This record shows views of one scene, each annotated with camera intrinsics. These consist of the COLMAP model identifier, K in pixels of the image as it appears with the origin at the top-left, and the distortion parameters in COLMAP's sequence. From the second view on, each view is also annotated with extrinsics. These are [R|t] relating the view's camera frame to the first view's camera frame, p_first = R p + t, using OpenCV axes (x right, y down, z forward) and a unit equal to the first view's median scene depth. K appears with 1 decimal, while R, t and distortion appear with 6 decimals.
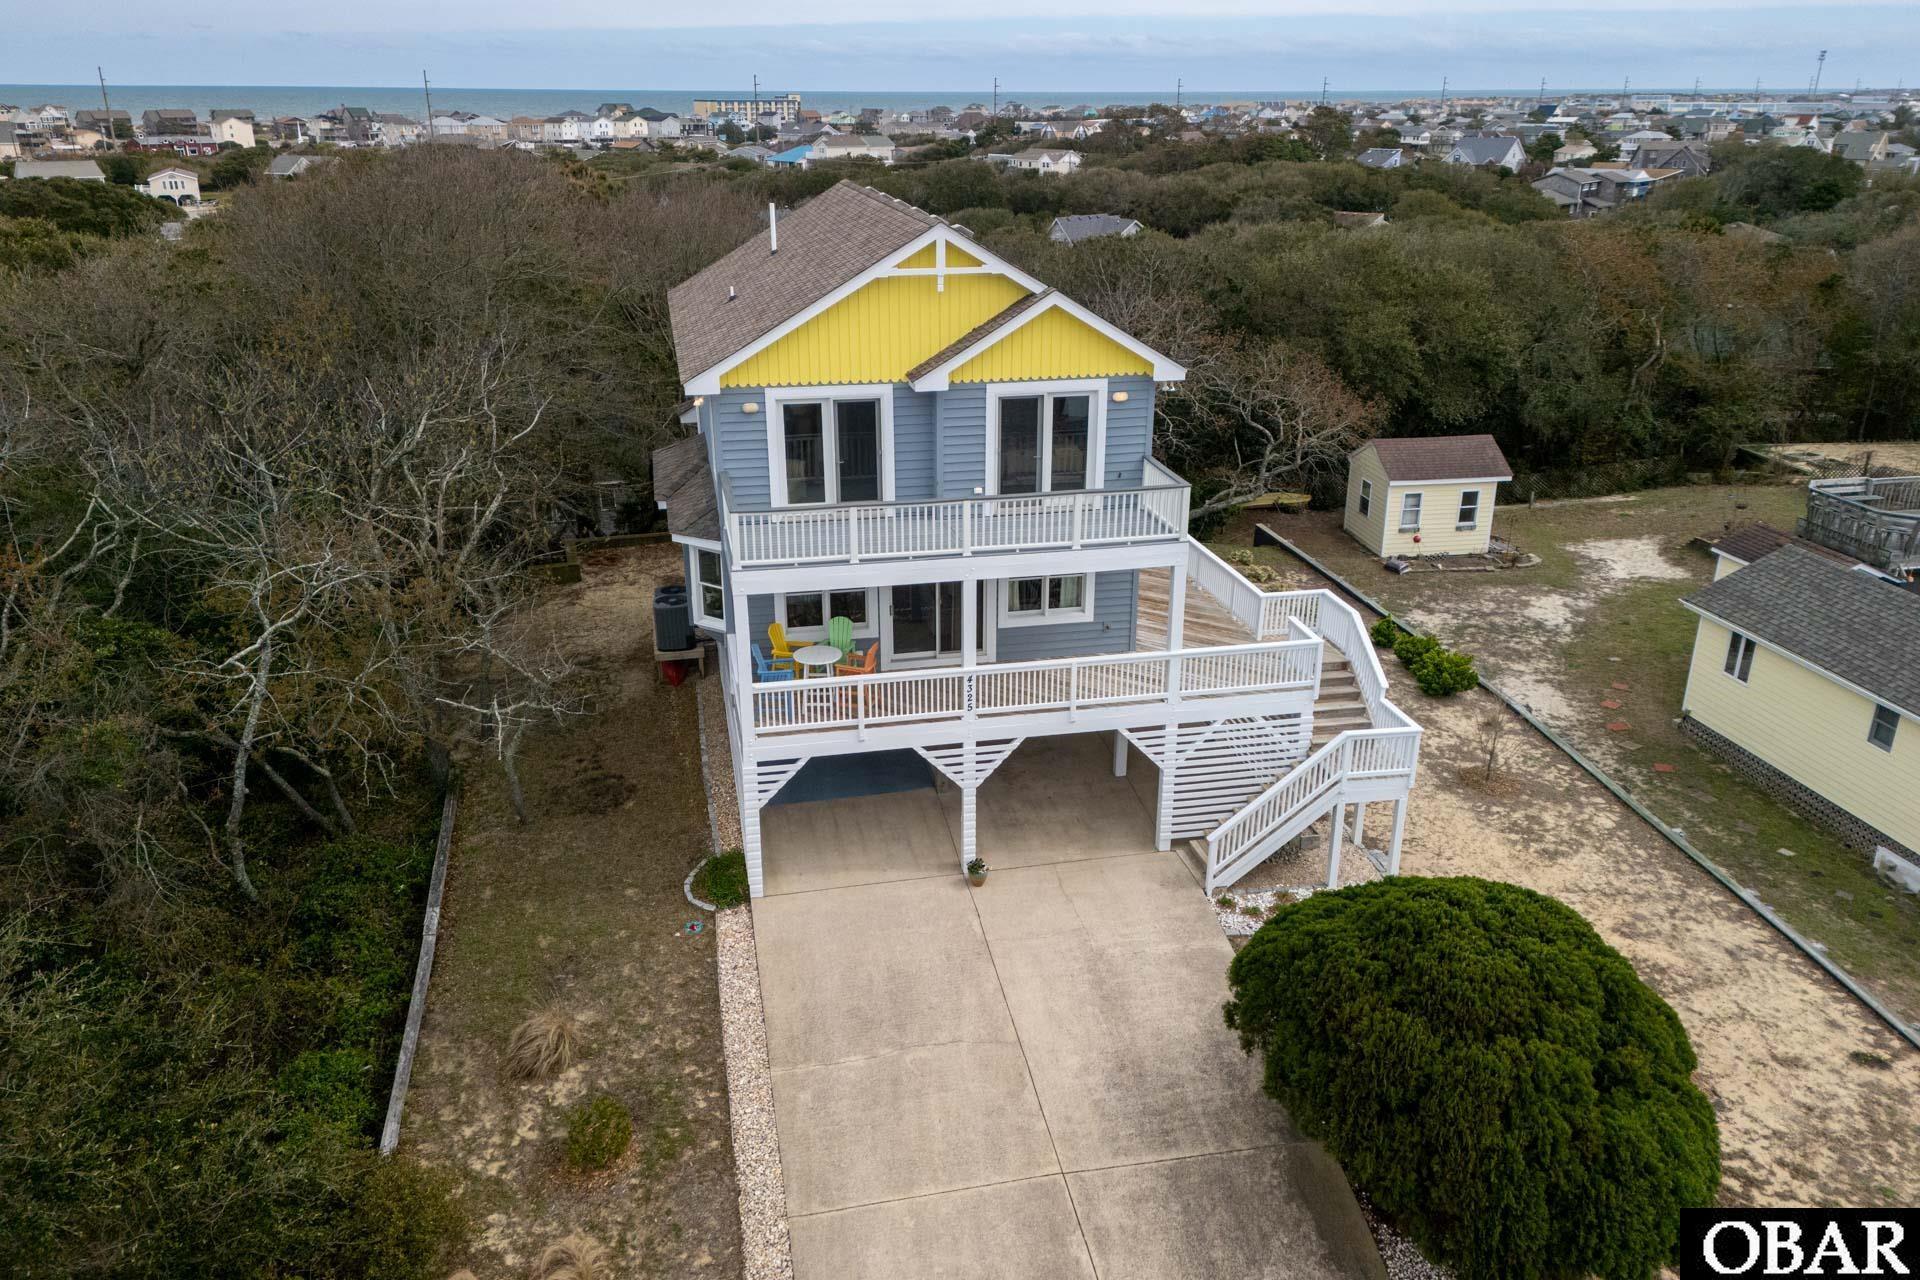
lens RADIAL K [[1414.9, 0, 962.8], [0, 1414.9, 639.9], [0, 0, 1]] dist [0.070809, -0.052782]
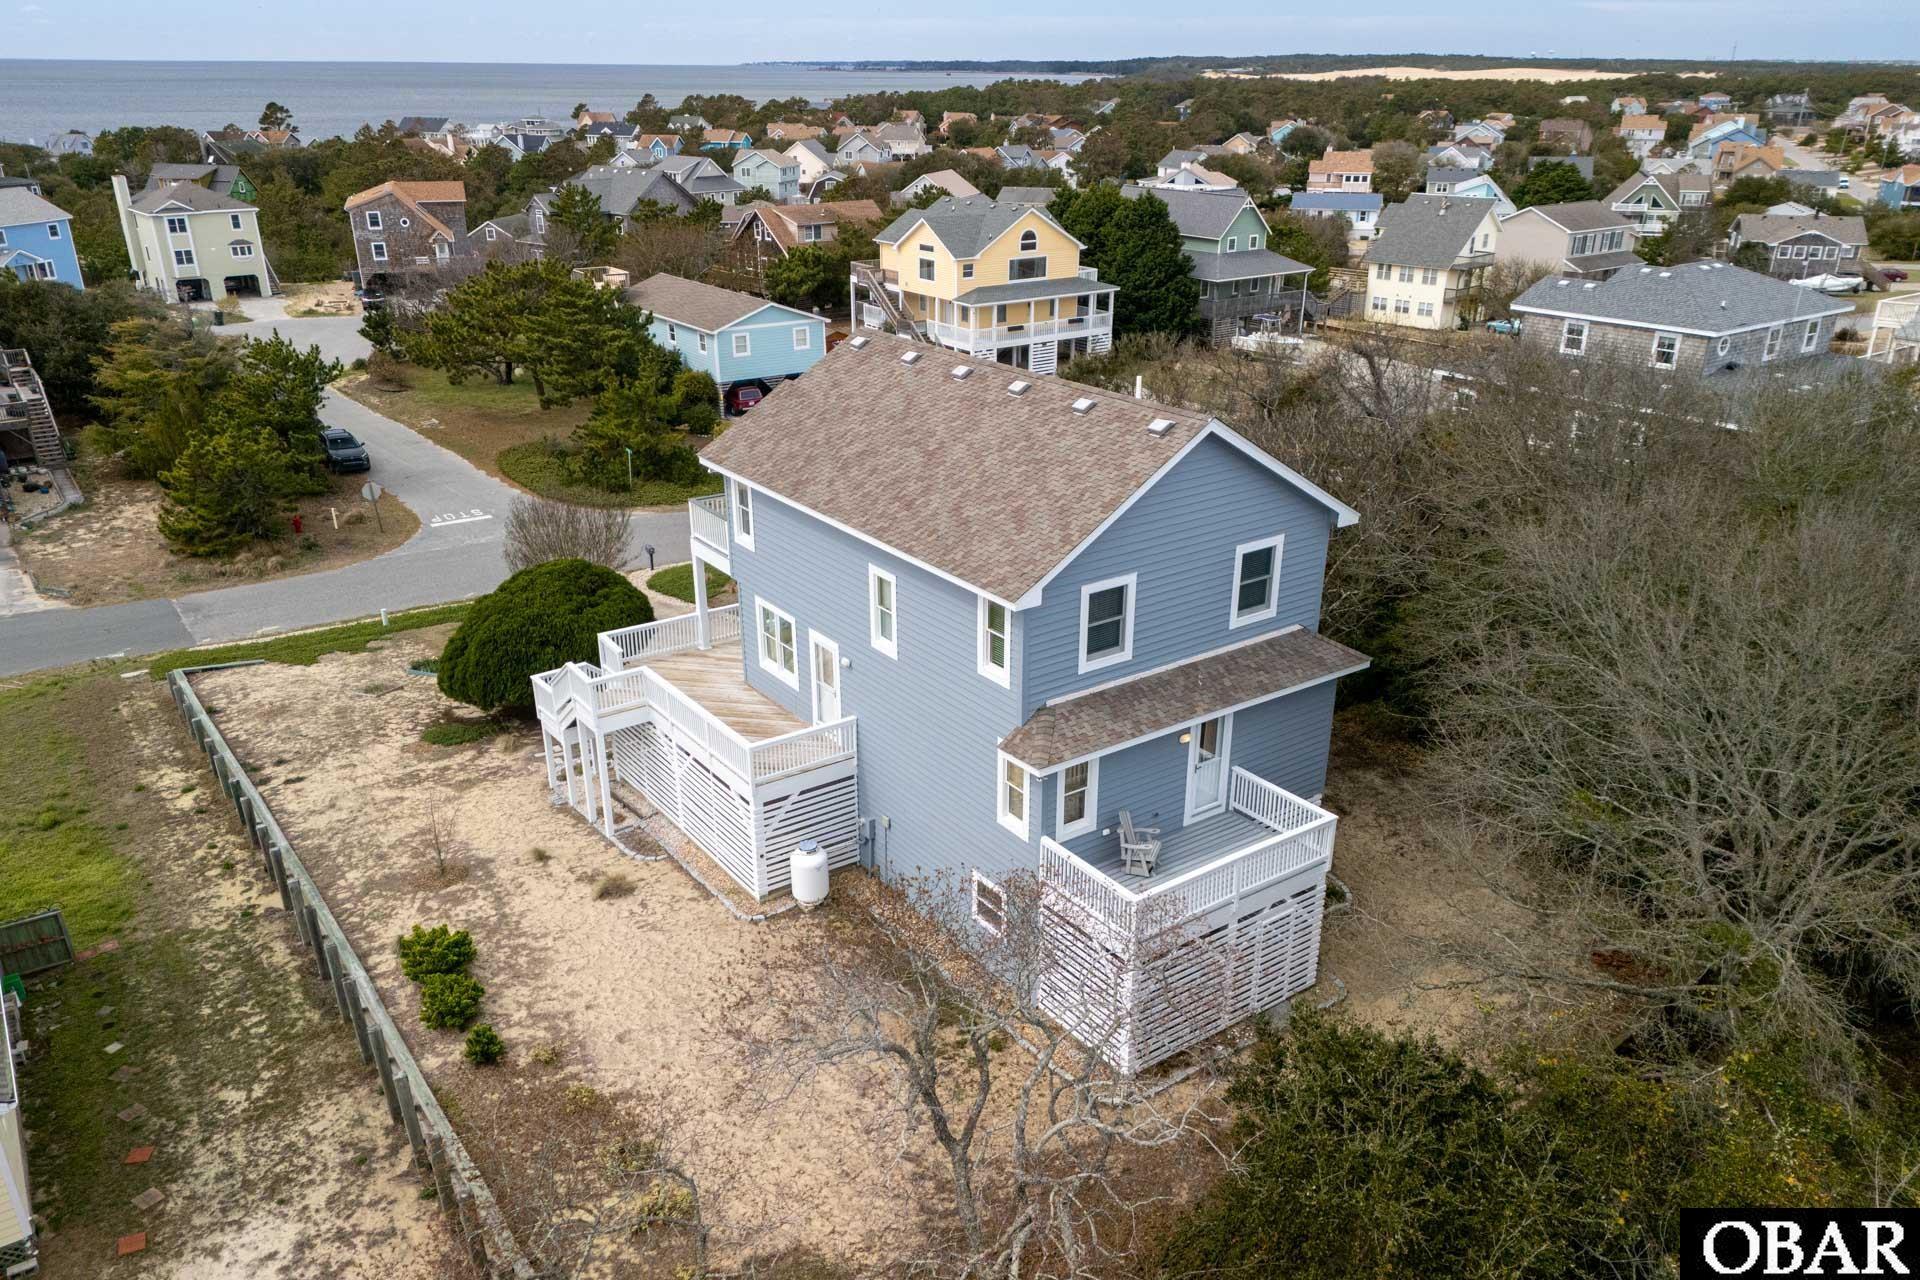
lens RADIAL K [[1414.9, 0, 947.1], [0, 1414.9, 707.0], [0, 0, 1]] dist [0.070809, -0.052782]
pose [[-0.920320, 0.161882, -0.356097, 0.453391], [-0.141105, 0.711663, 0.688204, -0.963731], [0.364829, 0.683615, -0.632116, 2.085685]]
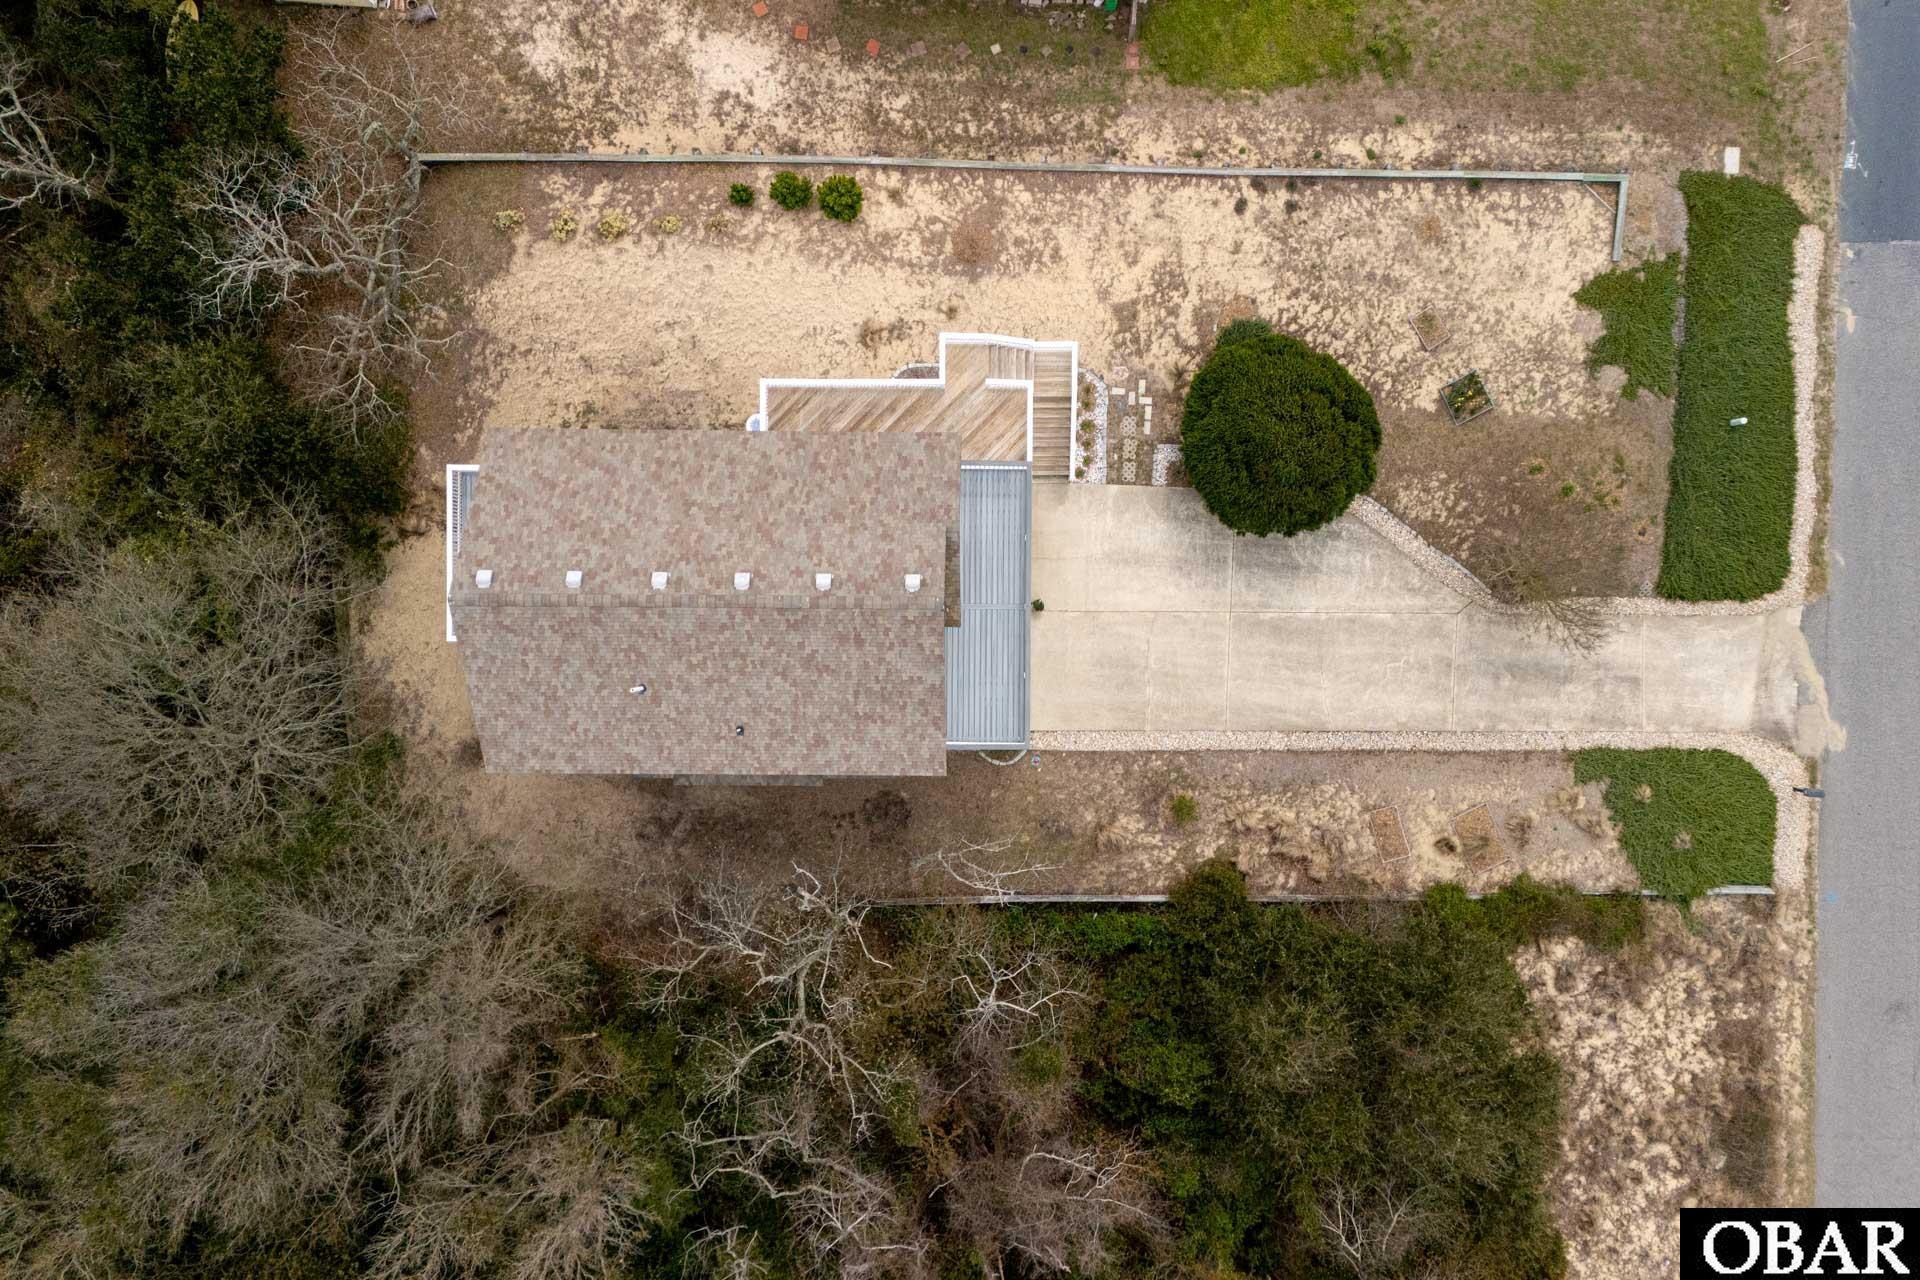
lens RADIAL K [[1414.9, 0, 972.6], [0, 1414.9, 648.7], [0, 0, 1]] dist [0.070809, -0.052782]
pose [[0.217384, -0.975853, -0.021354, -0.023628], [0.379994, 0.064457, 0.922740, -1.516945], [-0.899082, -0.208703, 0.384830, 0.387612]]
